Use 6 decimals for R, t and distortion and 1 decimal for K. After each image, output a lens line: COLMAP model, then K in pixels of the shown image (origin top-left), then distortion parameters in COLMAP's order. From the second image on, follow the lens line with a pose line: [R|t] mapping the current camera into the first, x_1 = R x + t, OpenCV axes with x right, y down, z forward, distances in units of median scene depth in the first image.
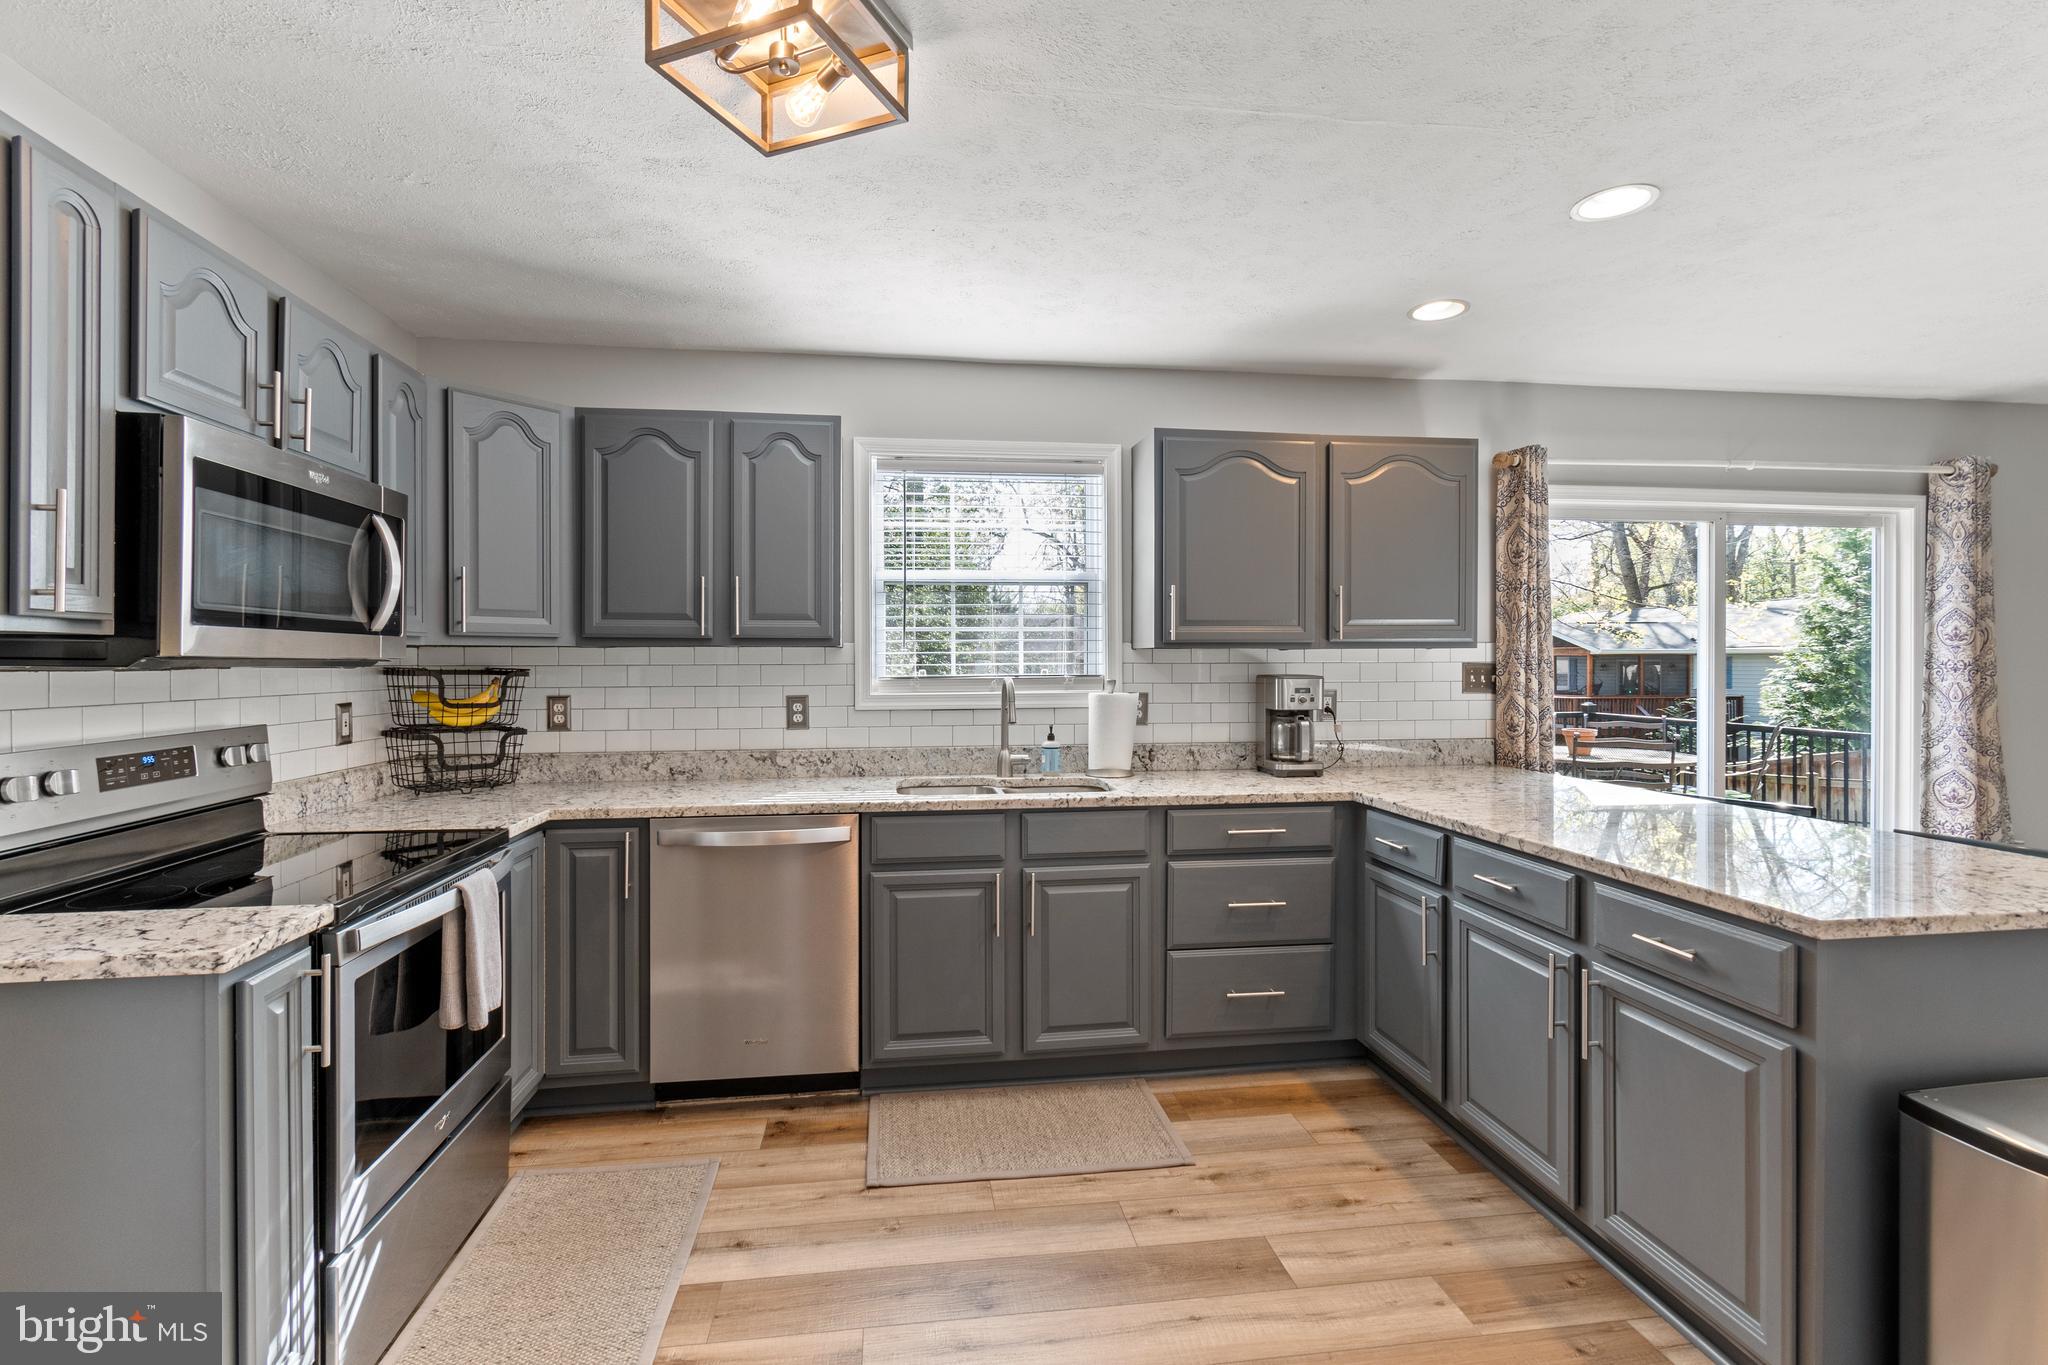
lens RADIAL K [[938.8, 0, 1010.6], [0, 938.8, 653.9], [0, 0, 1]] dist [-0.000514, -0.000007]
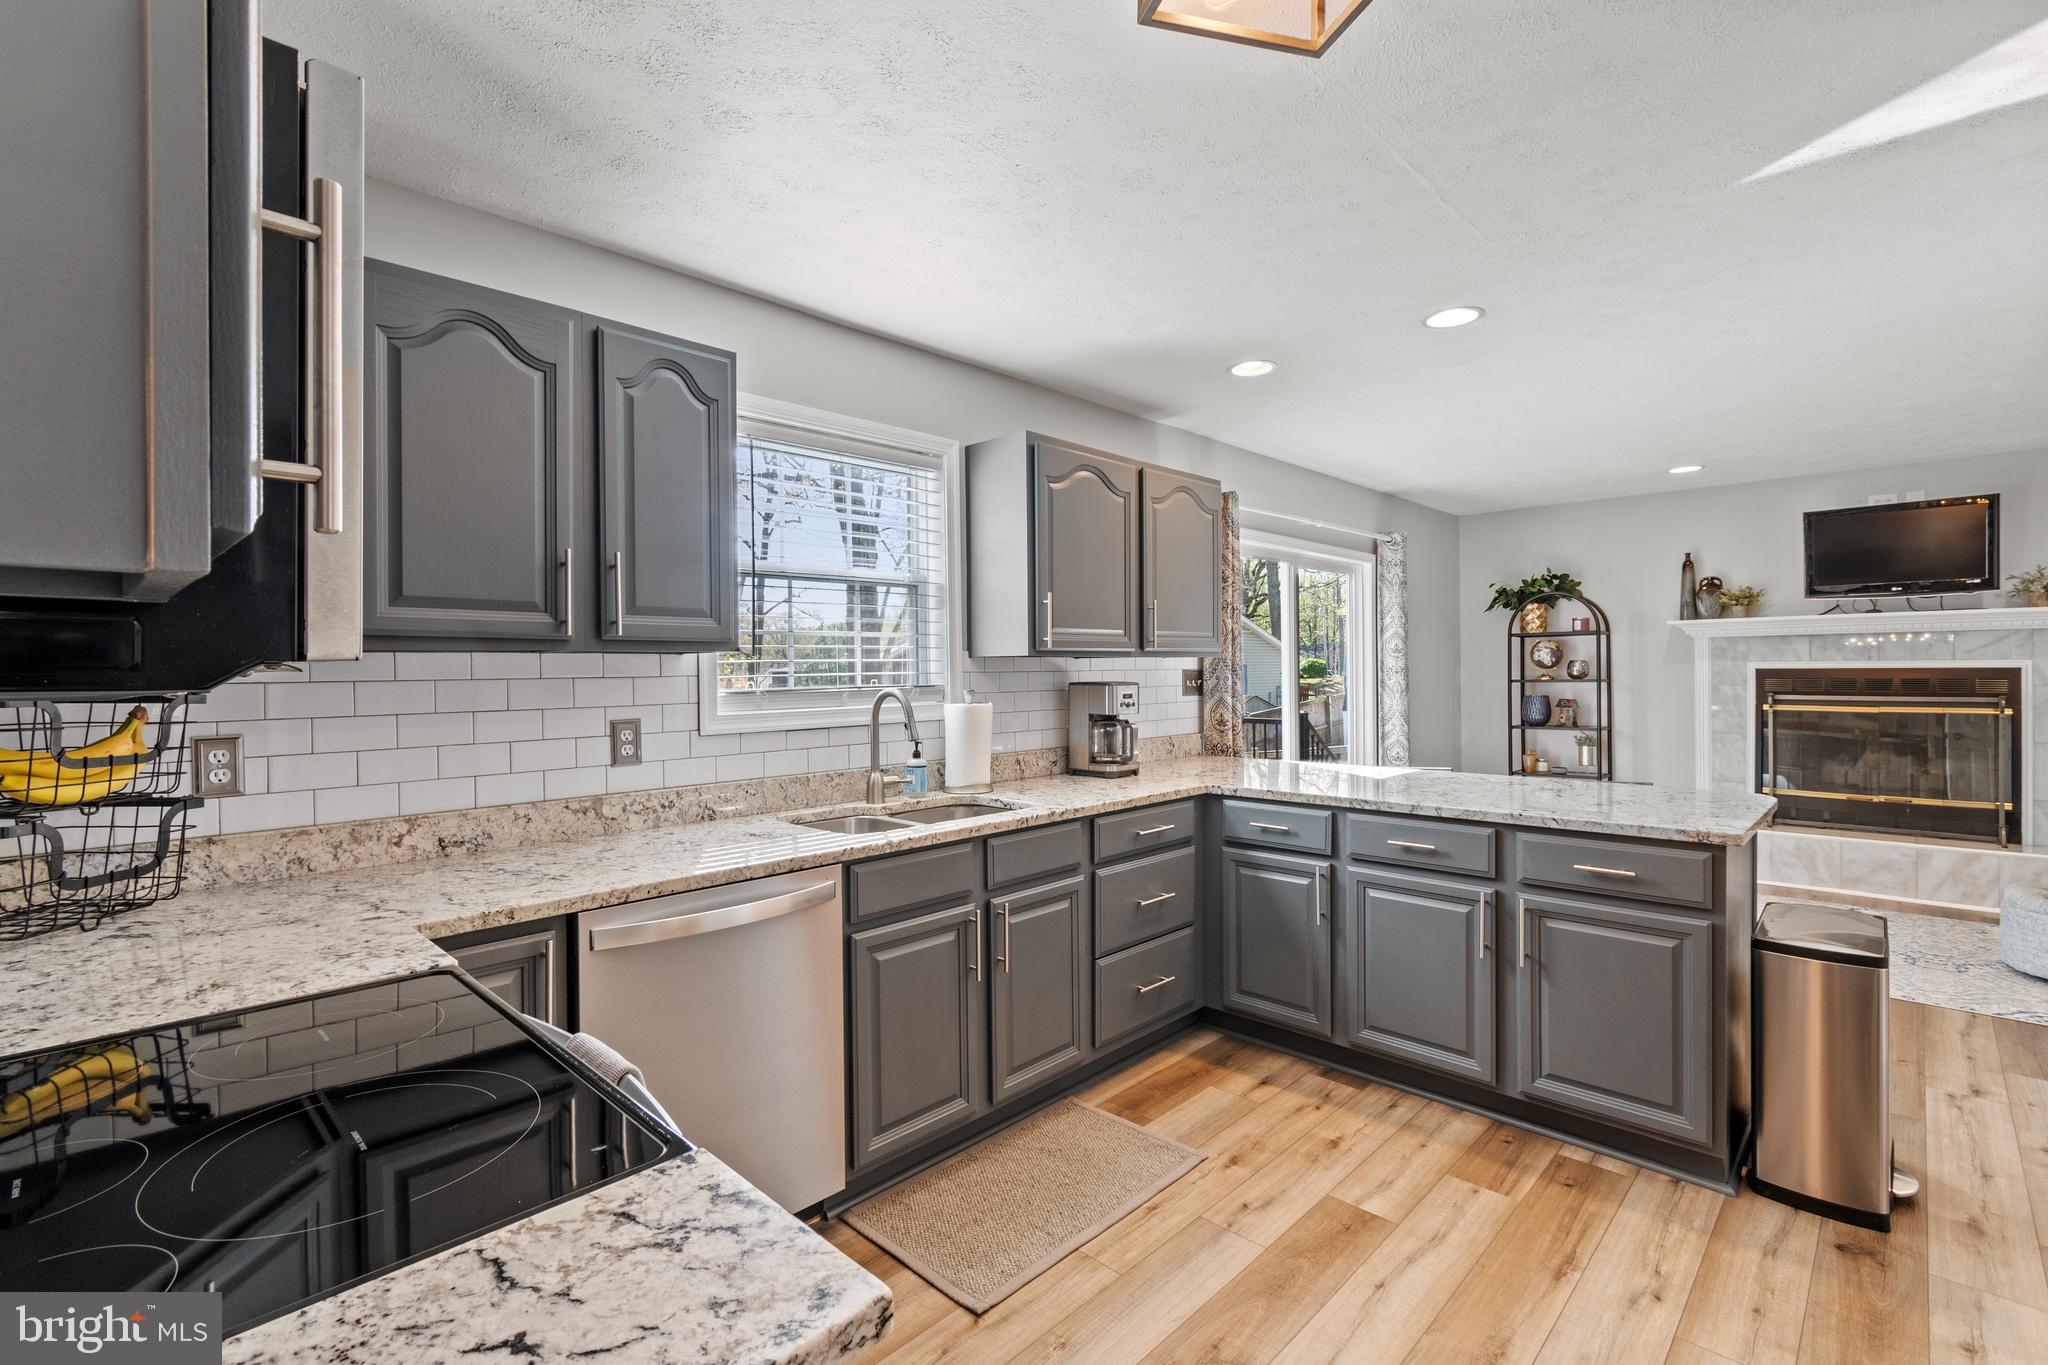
lens RADIAL K [[923.8, 0, 1016.5], [0, 923.8, 666.7], [0, 0, 1]] dist [0.001908, 0.000065]
pose [[0.786464, -0.004295, 0.617621, -0.486125], [0.003855, 0.999990, 0.002044, 0.002976], [-0.617624, 0.000773, 0.786473, 0.272565]]
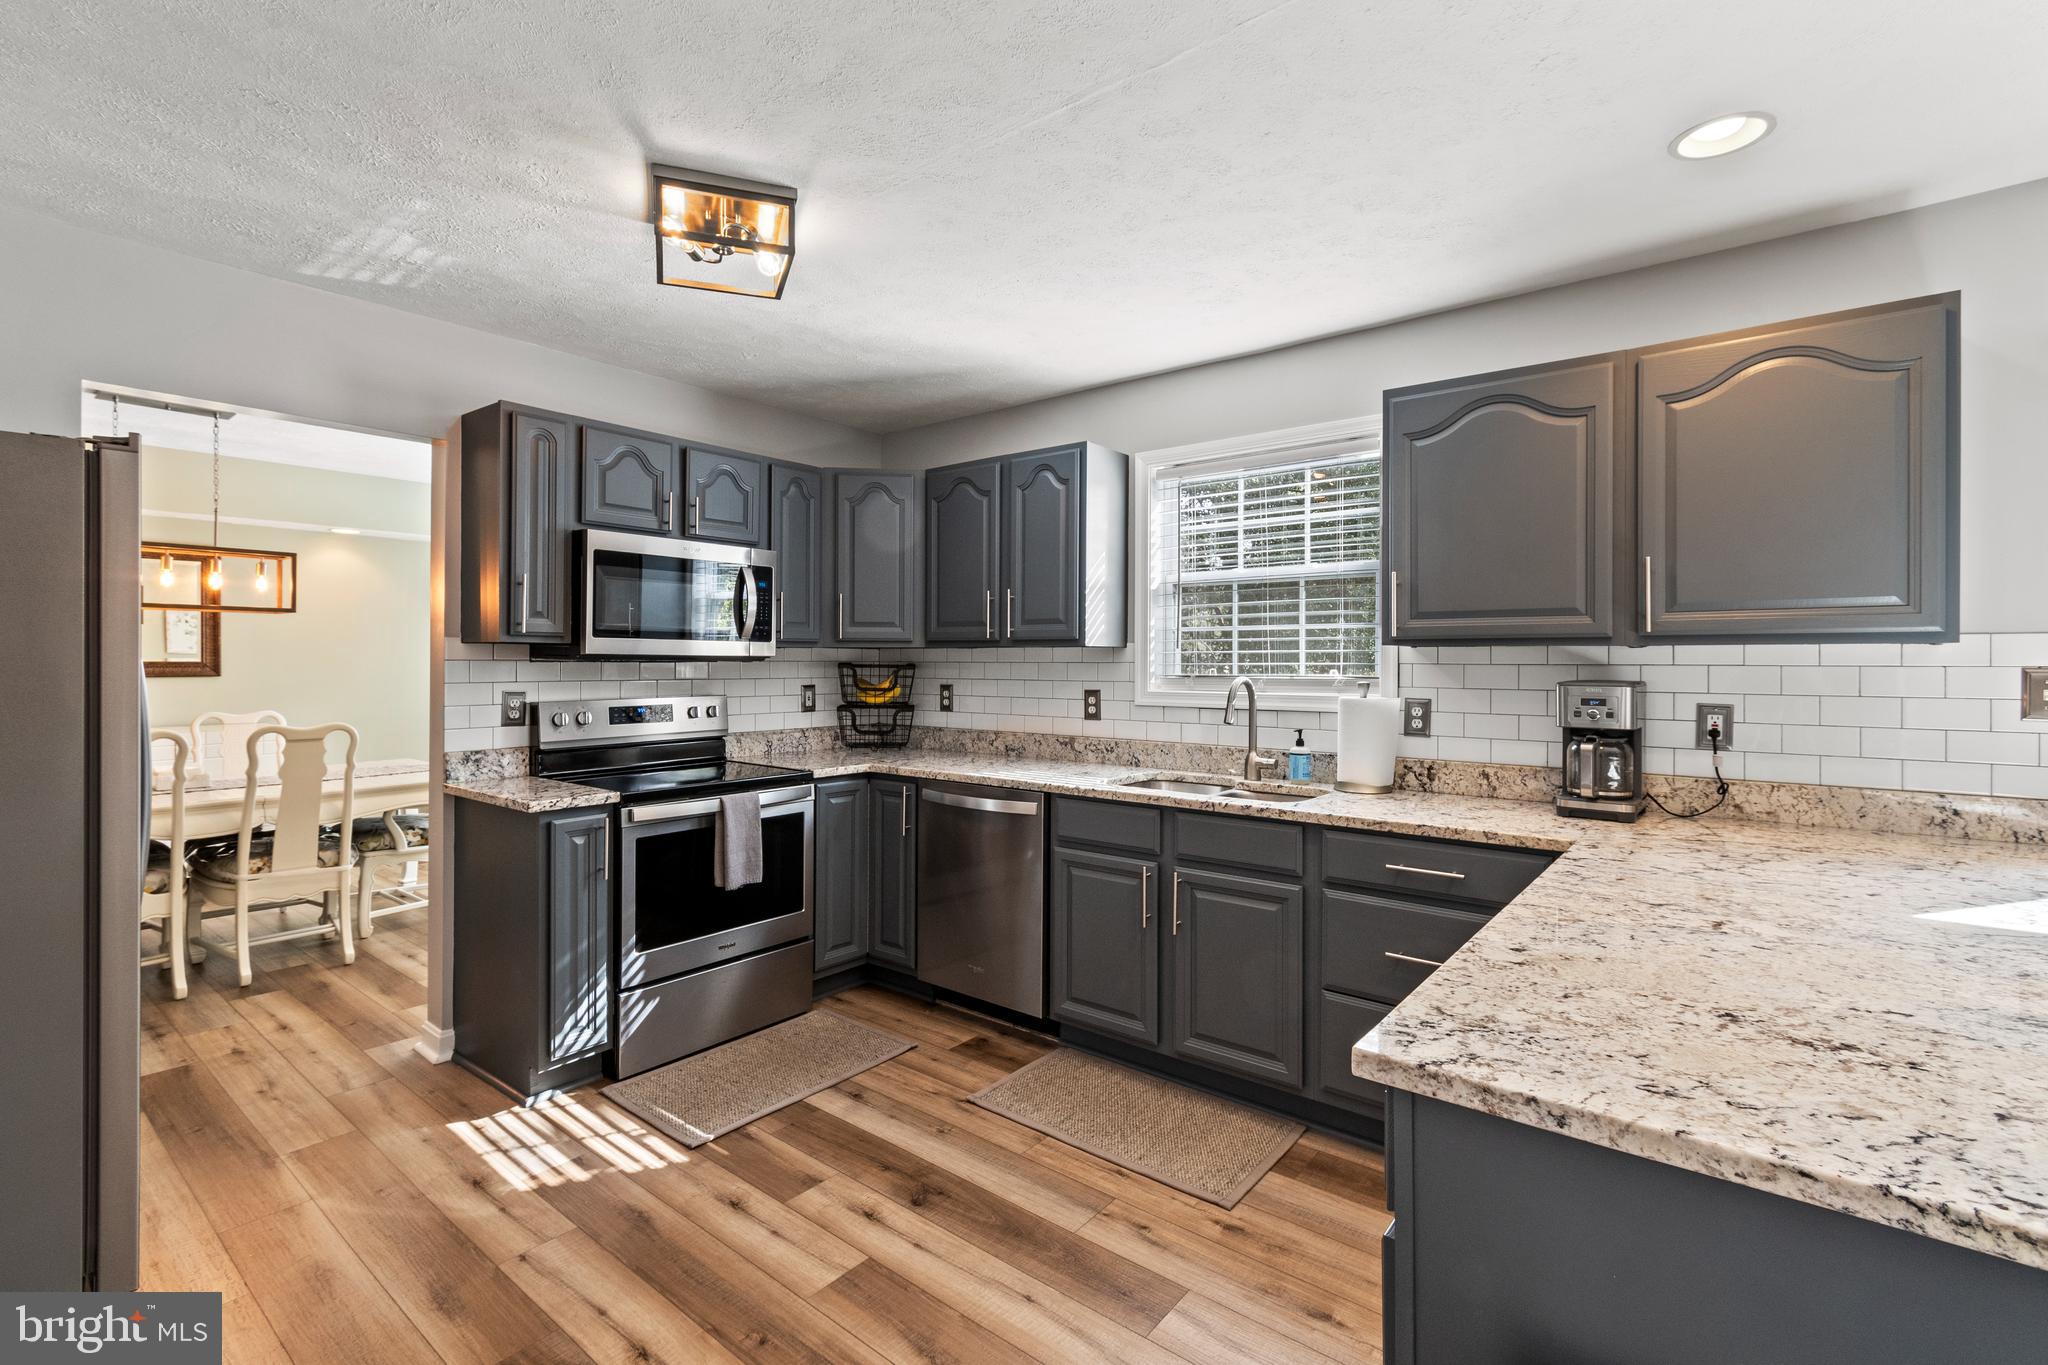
lens RADIAL K [[929.3, 0, 1001.8], [0, 929.3, 648.8], [0, 0, 1]] dist [0.000932, -0.000100]
pose [[0.678684, -0.004349, -0.734418, 0.585803], [-0.000302, 0.999981, -0.006200, 0.001845], [0.734431, 0.004430, 0.678669, 0.179490]]
